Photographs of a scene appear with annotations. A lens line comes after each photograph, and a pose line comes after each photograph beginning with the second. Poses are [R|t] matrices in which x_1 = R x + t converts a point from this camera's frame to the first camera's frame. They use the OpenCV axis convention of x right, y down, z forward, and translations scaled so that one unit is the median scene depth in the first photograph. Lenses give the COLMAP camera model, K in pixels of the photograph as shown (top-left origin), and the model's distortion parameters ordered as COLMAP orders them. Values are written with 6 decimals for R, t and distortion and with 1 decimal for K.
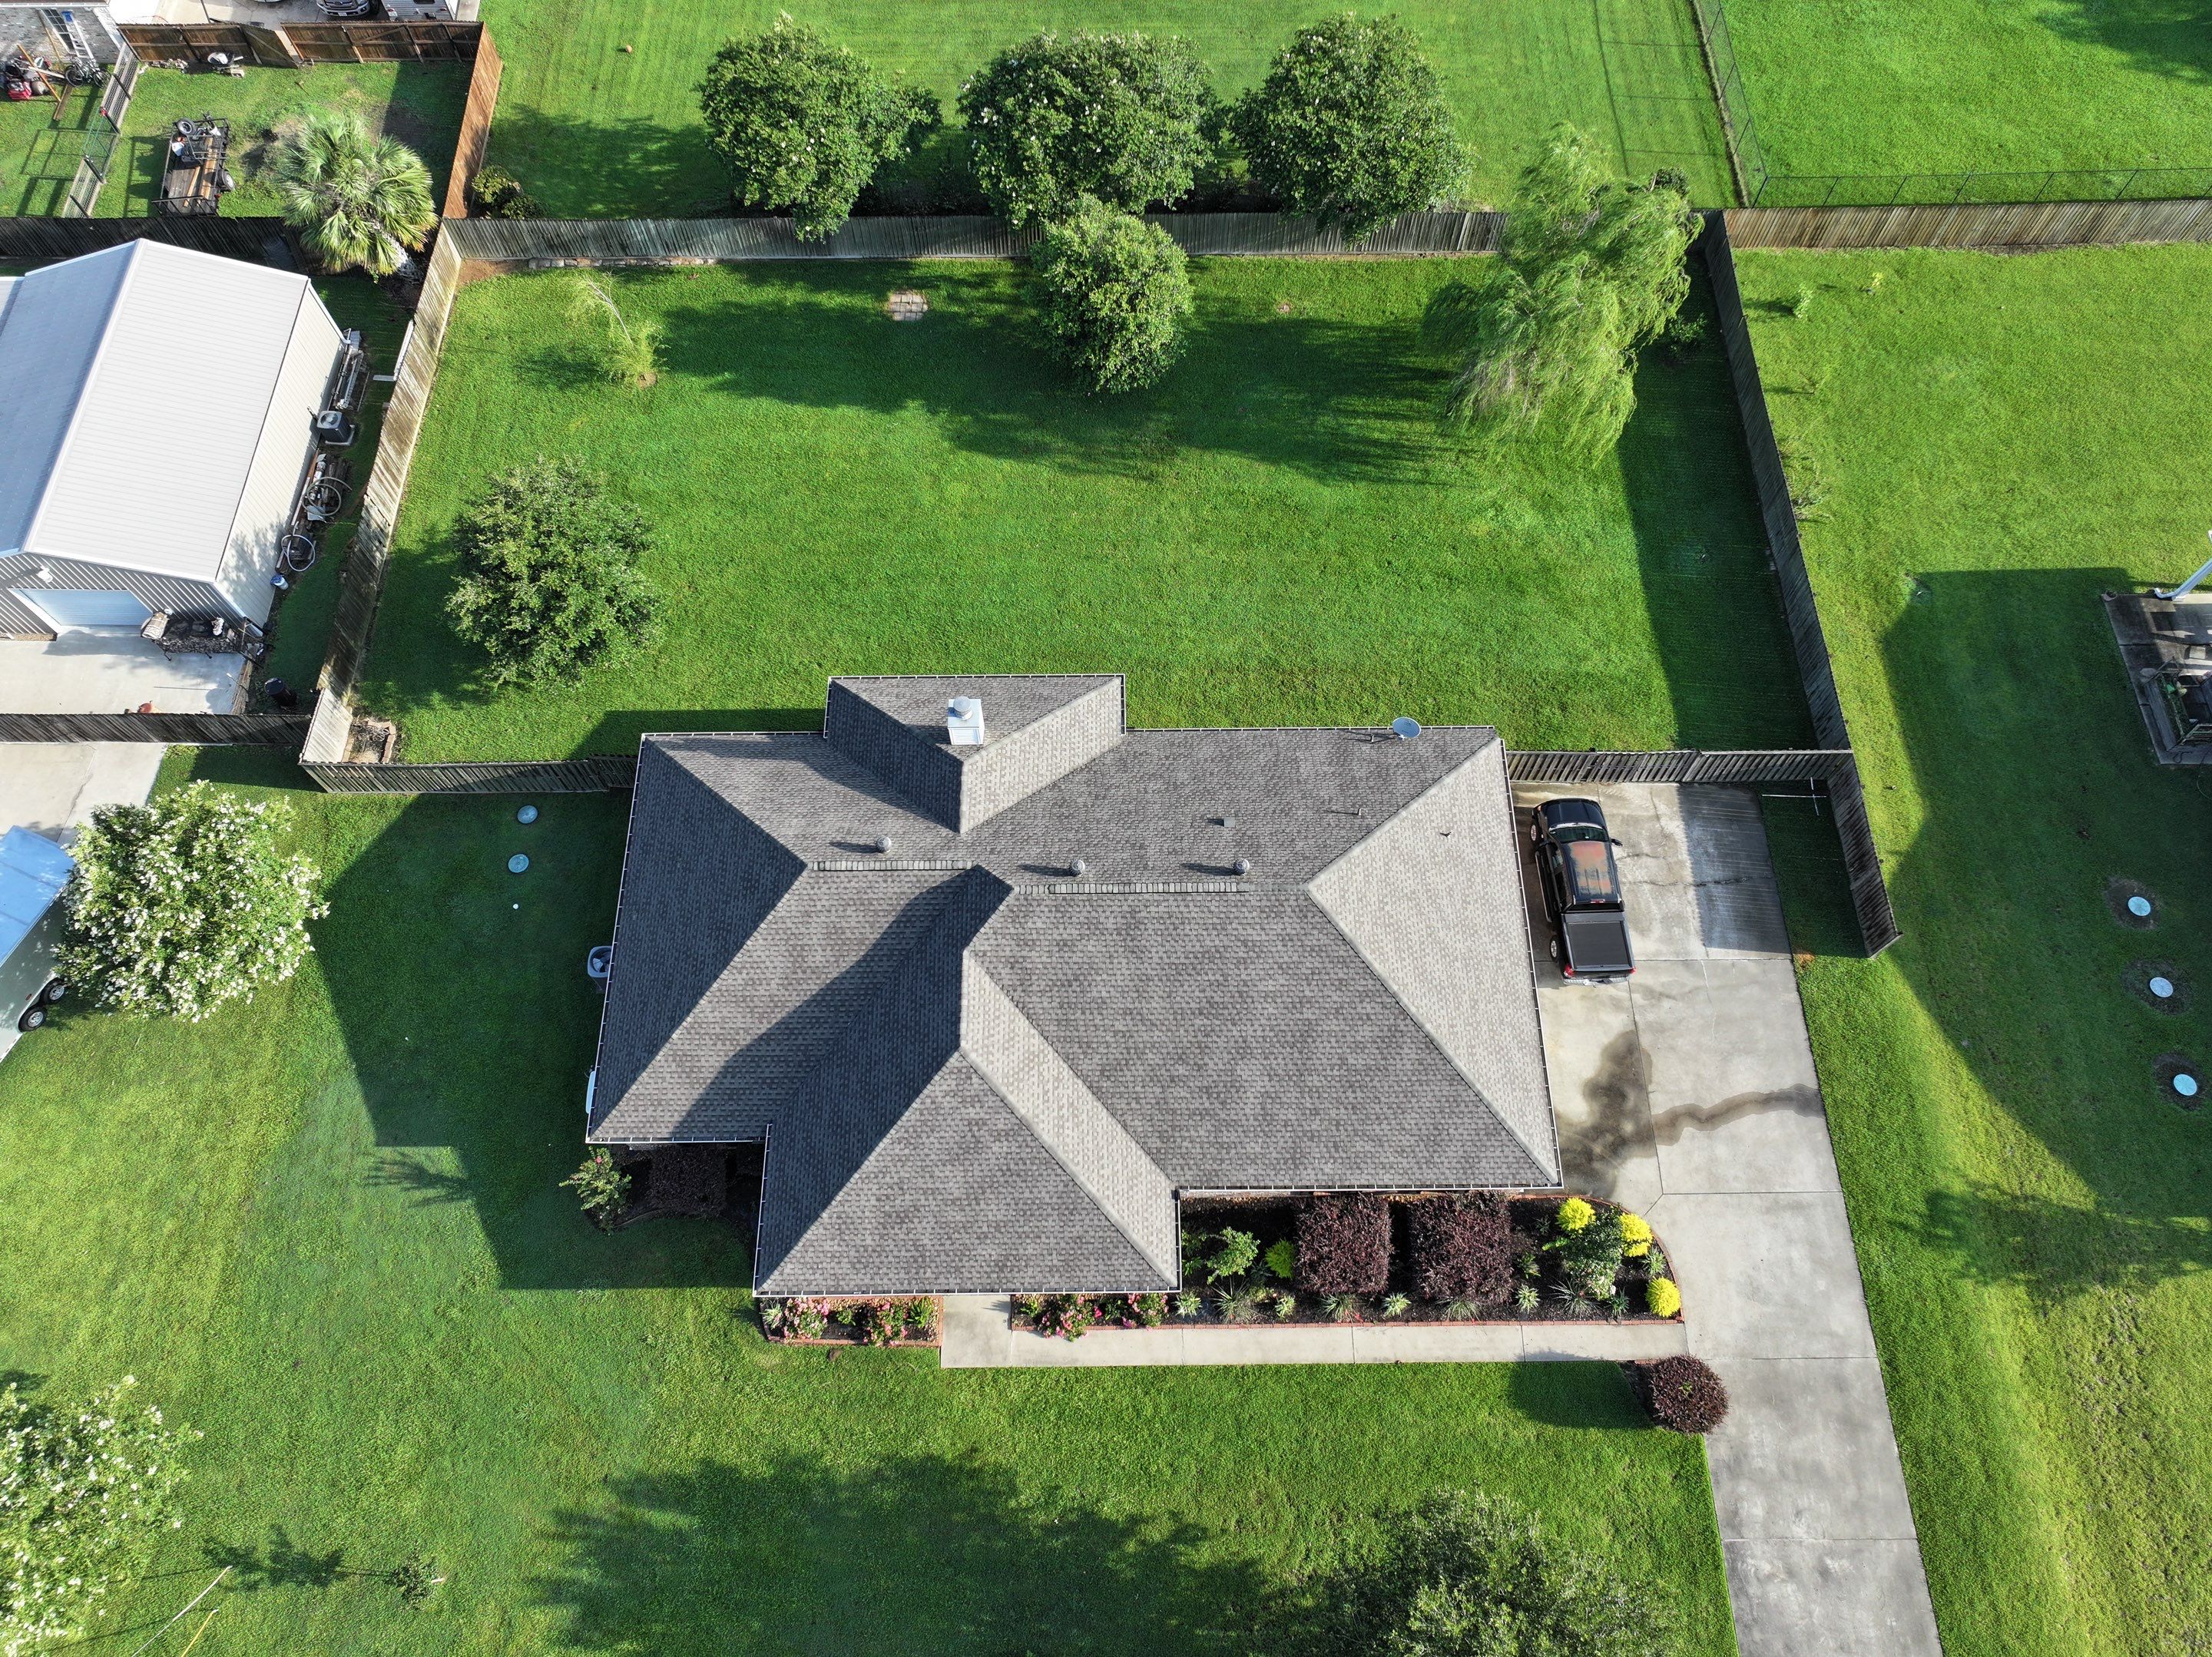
lens RADIAL K [[1547.5, 0, 1115.7], [0, 1547.5, 814.9], [0, 0, 1]] dist [-0.001501, 0.017186]
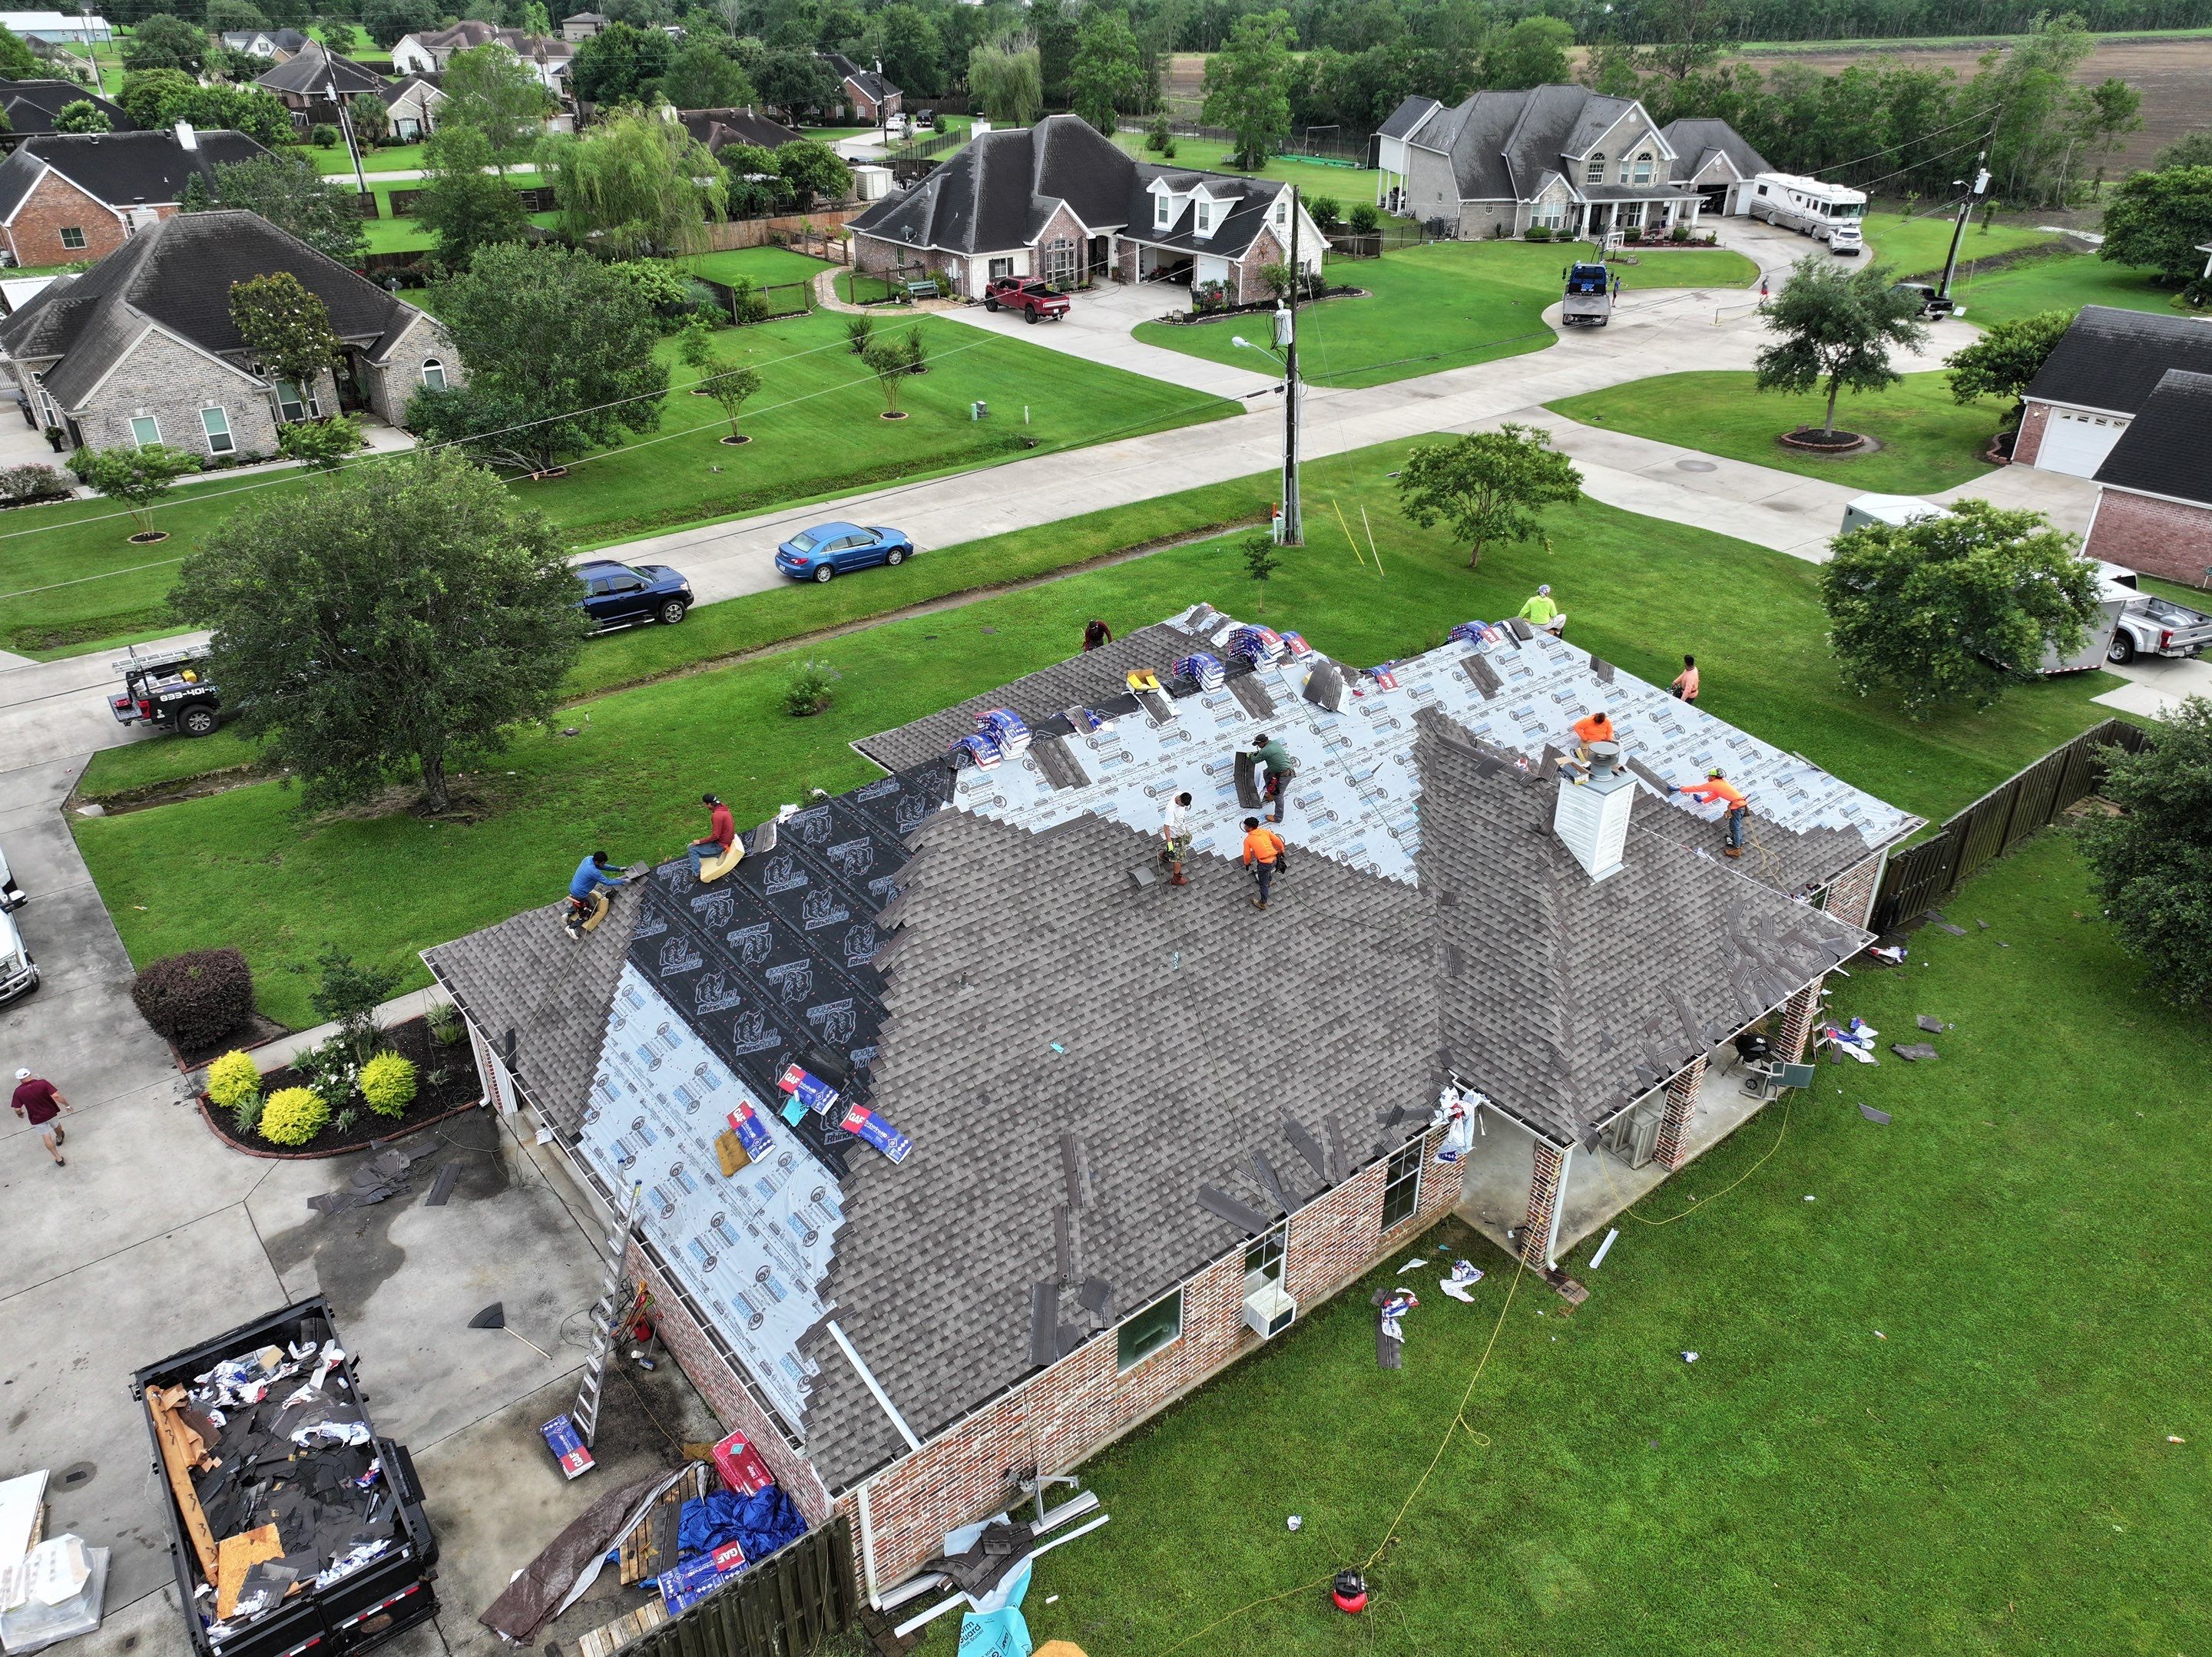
lens RADIAL K [[1547.5, 0, 1113.4], [0, 1547.5, 832.7], [0, 0, 1]] dist [-0.001501, 0.017186]
pose [[-0.783394, 0.302986, -0.542672, 0.365819], [-0.560581, 0.032614, 0.827457, -0.437364], [0.268407, 0.952437, 0.144299, 0.853378]]
